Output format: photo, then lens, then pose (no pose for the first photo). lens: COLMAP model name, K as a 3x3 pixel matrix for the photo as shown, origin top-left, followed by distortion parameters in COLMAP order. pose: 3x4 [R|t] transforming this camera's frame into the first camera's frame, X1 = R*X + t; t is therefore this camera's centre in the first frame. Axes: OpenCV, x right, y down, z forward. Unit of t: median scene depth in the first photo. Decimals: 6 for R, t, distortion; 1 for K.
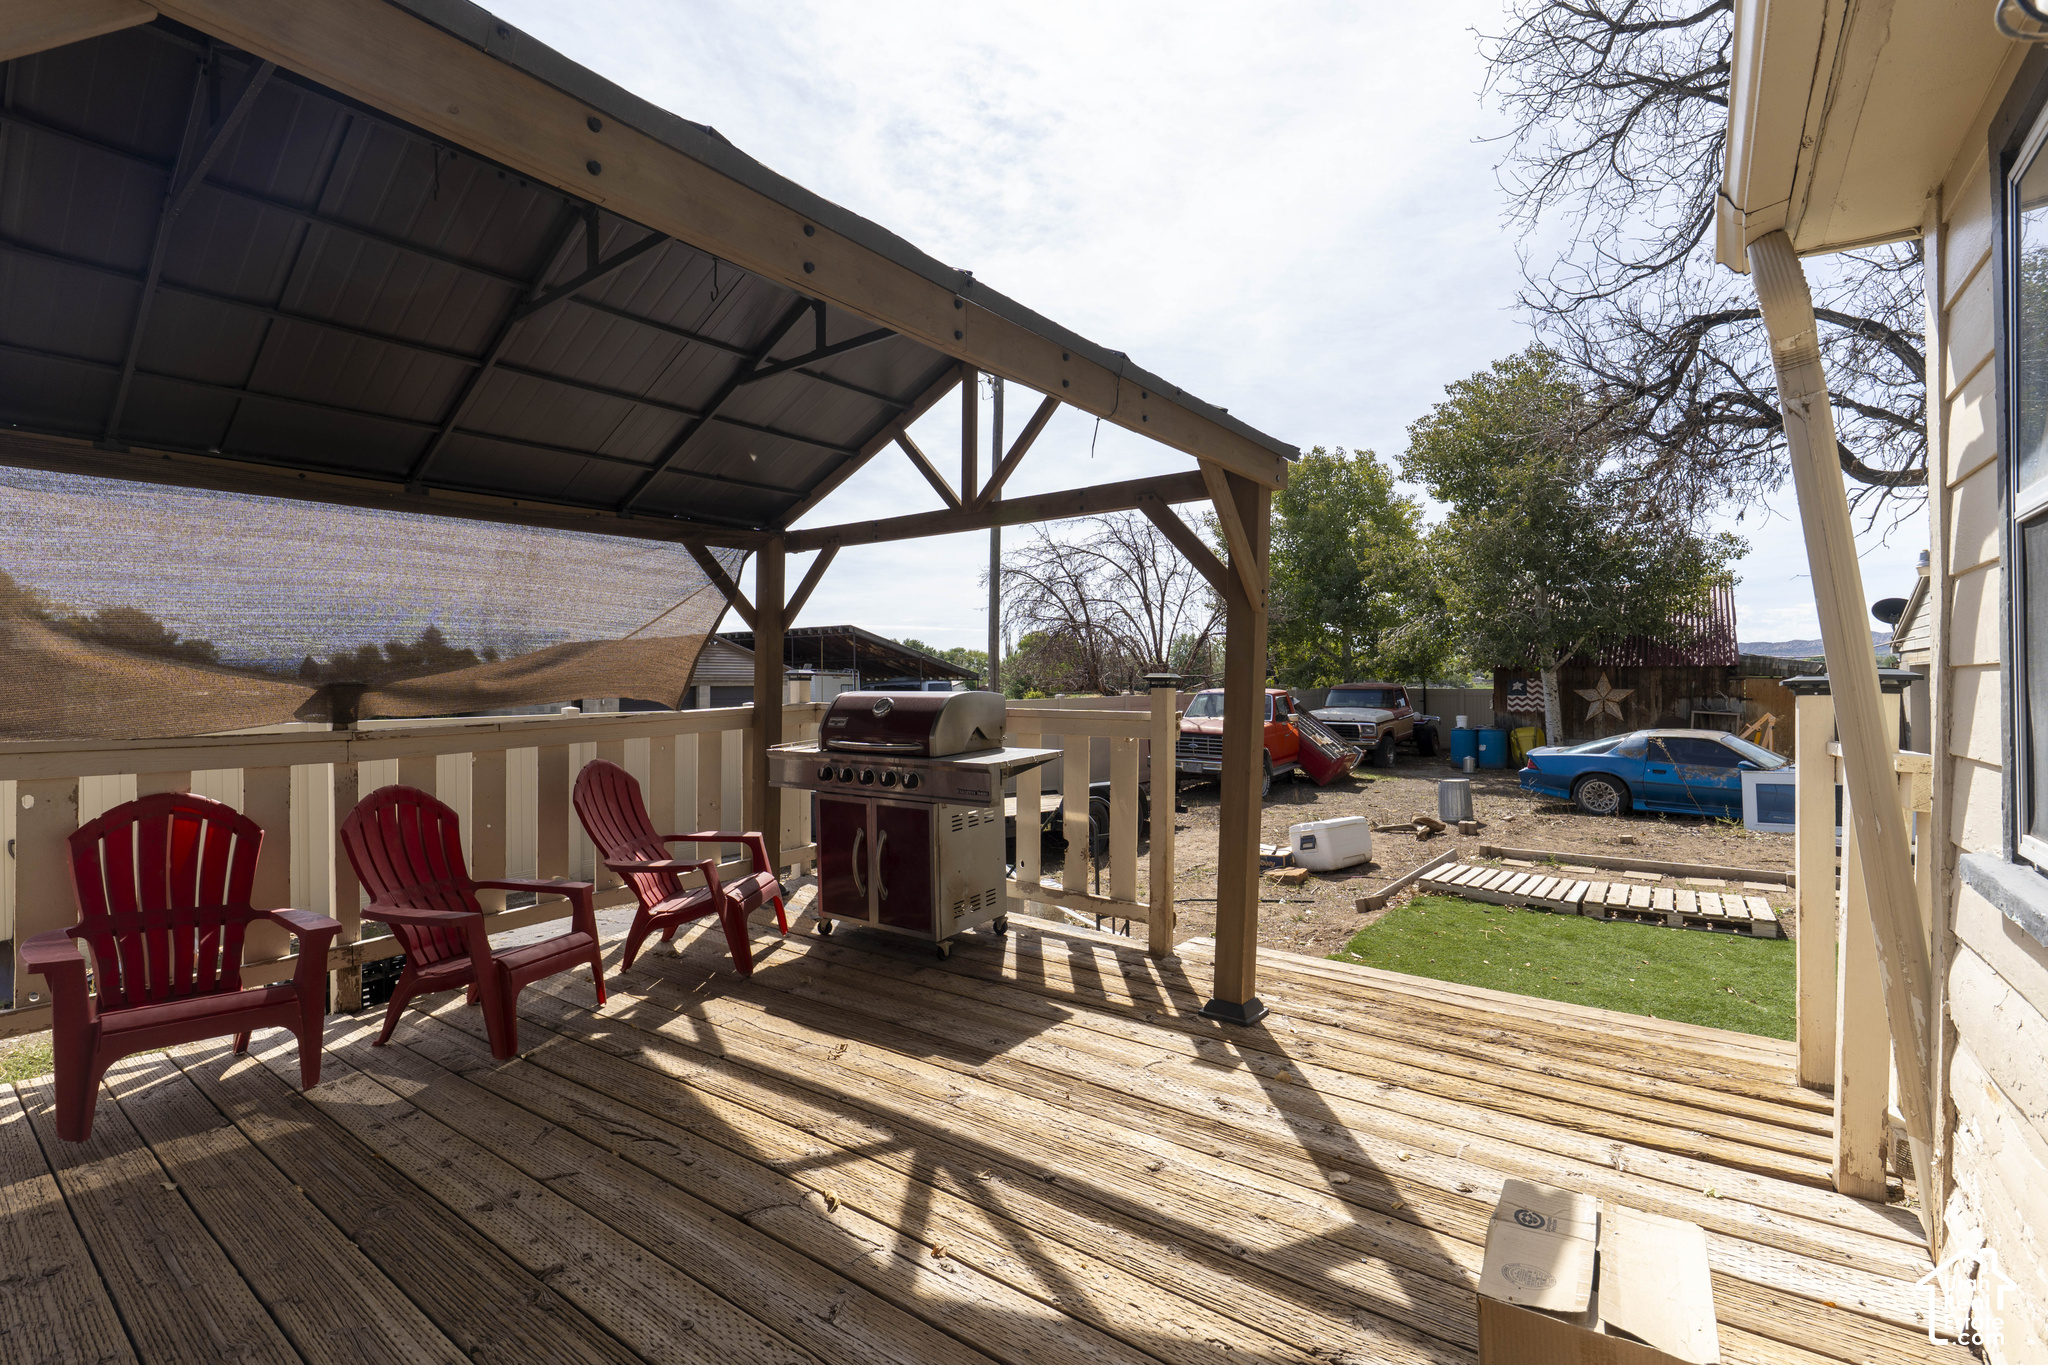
lens RADIAL K [[904.6, 0, 1019.7], [0, 904.6, 677.8], [0, 0, 1]] dist [-0.000368, 0.000401]
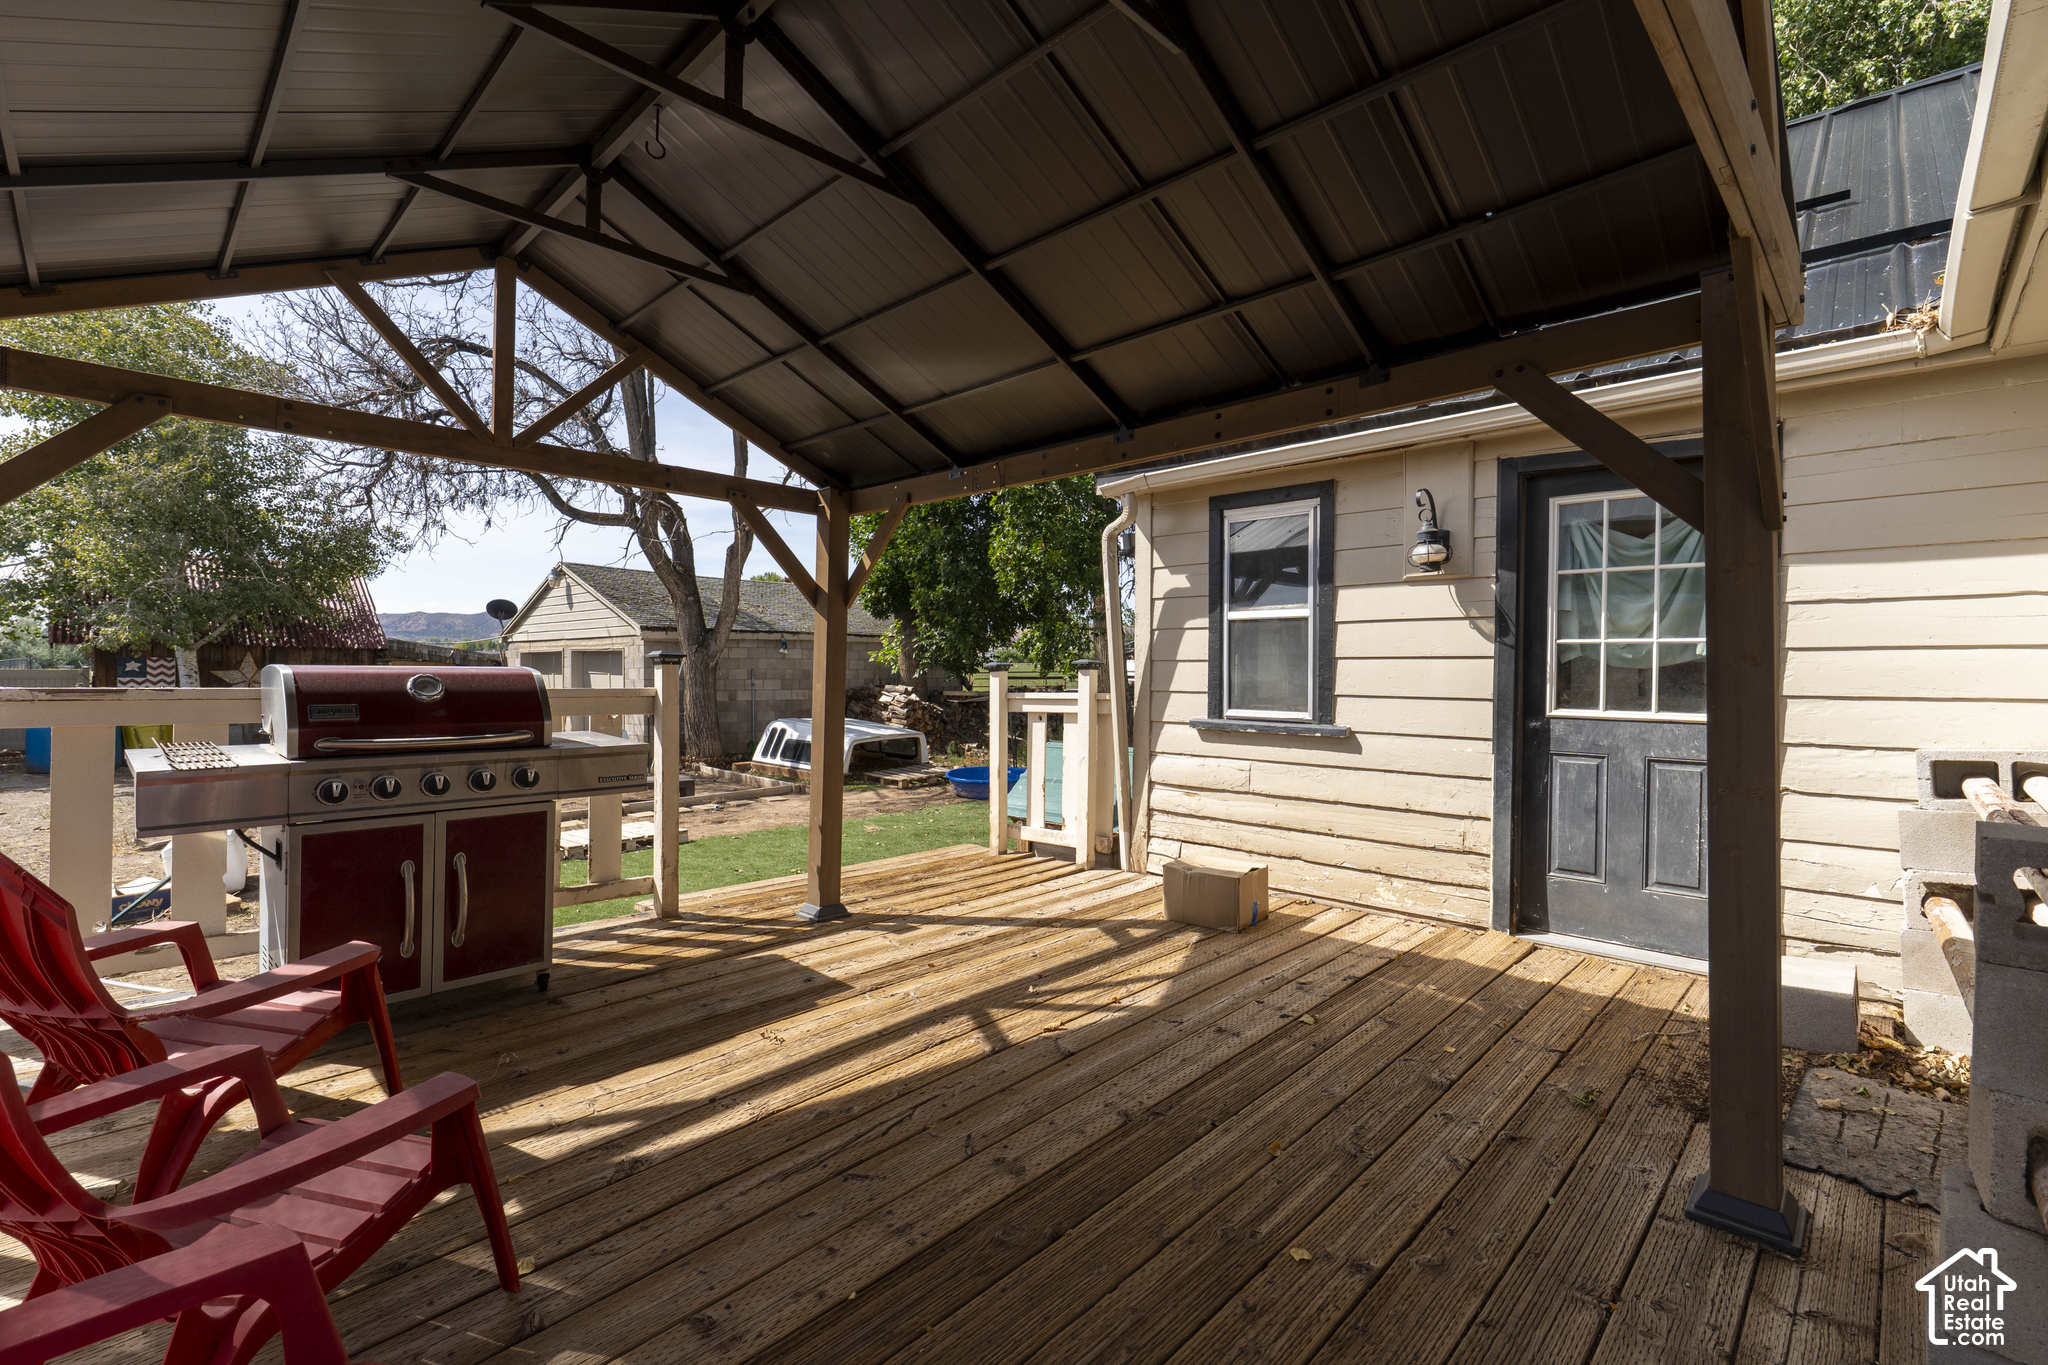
lens RADIAL K [[904.6, 0, 1019.1], [0, 904.6, 681.6], [0, 0, 1]] dist [-0.000368, 0.000401]
pose [[0.127118, -0.007653, 0.991858, -1.143077], [-0.015288, 0.999836, 0.009674, 0.019837], [-0.991770, -0.016393, 0.126981, 0.632115]]
